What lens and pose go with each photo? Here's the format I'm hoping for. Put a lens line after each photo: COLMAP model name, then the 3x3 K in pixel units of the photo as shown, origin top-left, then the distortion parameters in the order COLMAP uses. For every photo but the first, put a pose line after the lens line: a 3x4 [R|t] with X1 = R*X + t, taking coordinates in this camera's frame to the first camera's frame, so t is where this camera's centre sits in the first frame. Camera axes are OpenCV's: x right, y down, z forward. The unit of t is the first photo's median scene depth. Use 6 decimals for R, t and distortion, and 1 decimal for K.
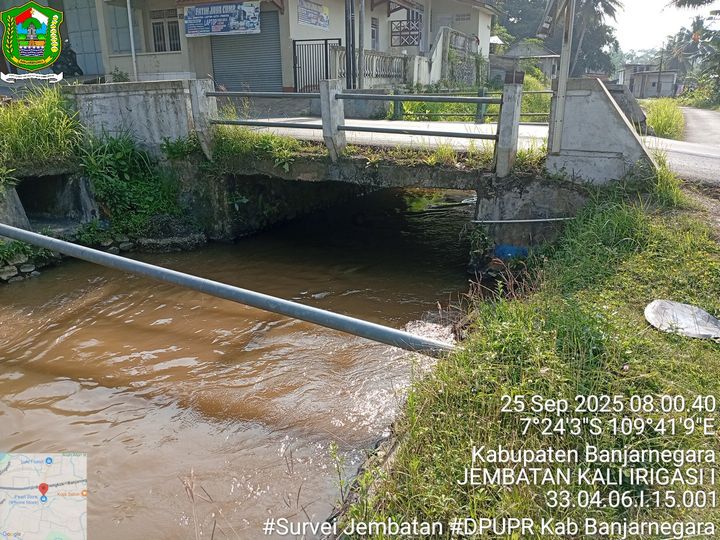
lens RADIAL K [[559.5, 0, 356.1], [0, 559.5, 268.6], [0, 0, 1]] dist [0.011511, -0.041625]
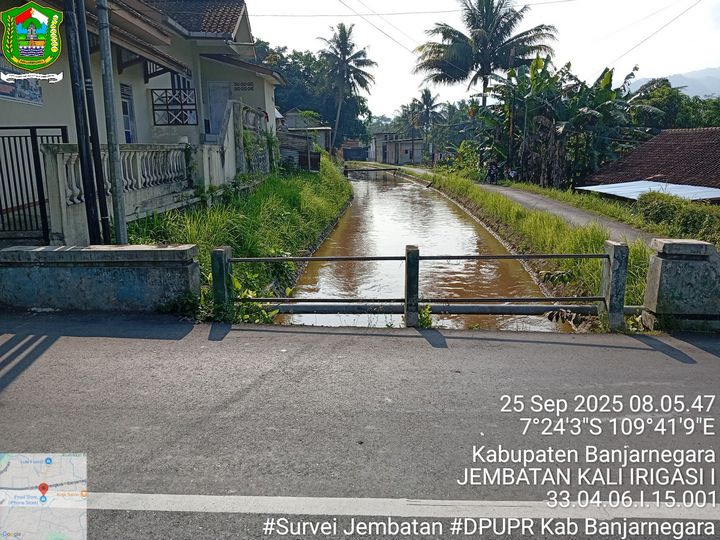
lens RADIAL K [[559.5, 0, 359.5], [0, 559.5, 275.0], [0, 0, 1]] dist [0.011511, -0.041625]
pose [[0.909407, -0.097246, 0.404378, -0.002813], [0.133998, 0.988943, -0.063525, -0.151204], [-0.393730, 0.111956, 0.912383, 0.326156]]
